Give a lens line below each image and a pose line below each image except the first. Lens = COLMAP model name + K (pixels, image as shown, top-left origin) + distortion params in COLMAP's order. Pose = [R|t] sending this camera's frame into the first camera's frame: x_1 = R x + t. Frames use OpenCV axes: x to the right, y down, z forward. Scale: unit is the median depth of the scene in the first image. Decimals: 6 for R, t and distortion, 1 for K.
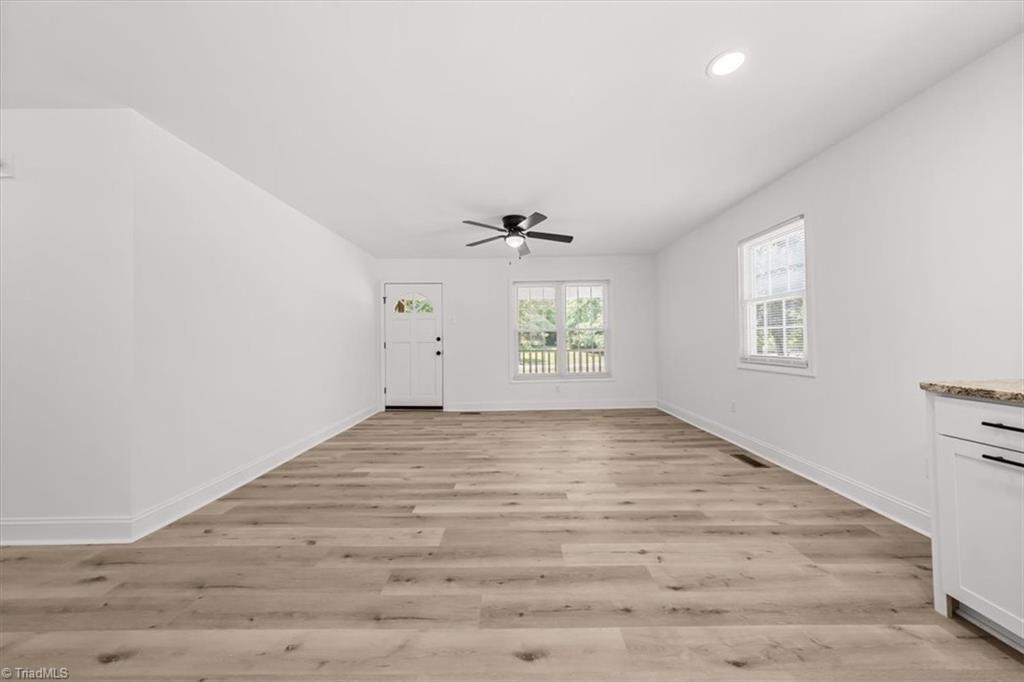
lens RADIAL K [[351.1, 0, 515.6], [0, 351.1, 338.6], [0, 0, 1]] dist [-0.001677, 0.000433]
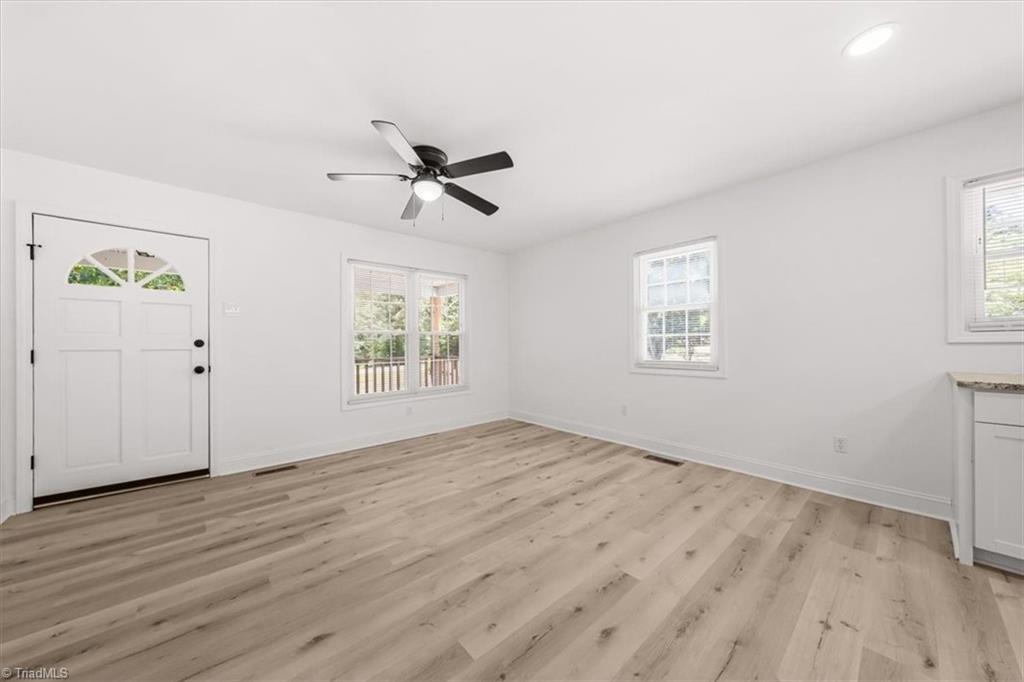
lens RADIAL K [[351.1, 0, 511.4], [0, 351.1, 343.7], [0, 0, 1]] dist [-0.001677, 0.000433]
pose [[0.750325, 0.006164, 0.661041, -0.414722], [-0.005022, 0.999981, -0.003625, 0.003363], [-0.661051, -0.000600, 0.750341, 0.558679]]
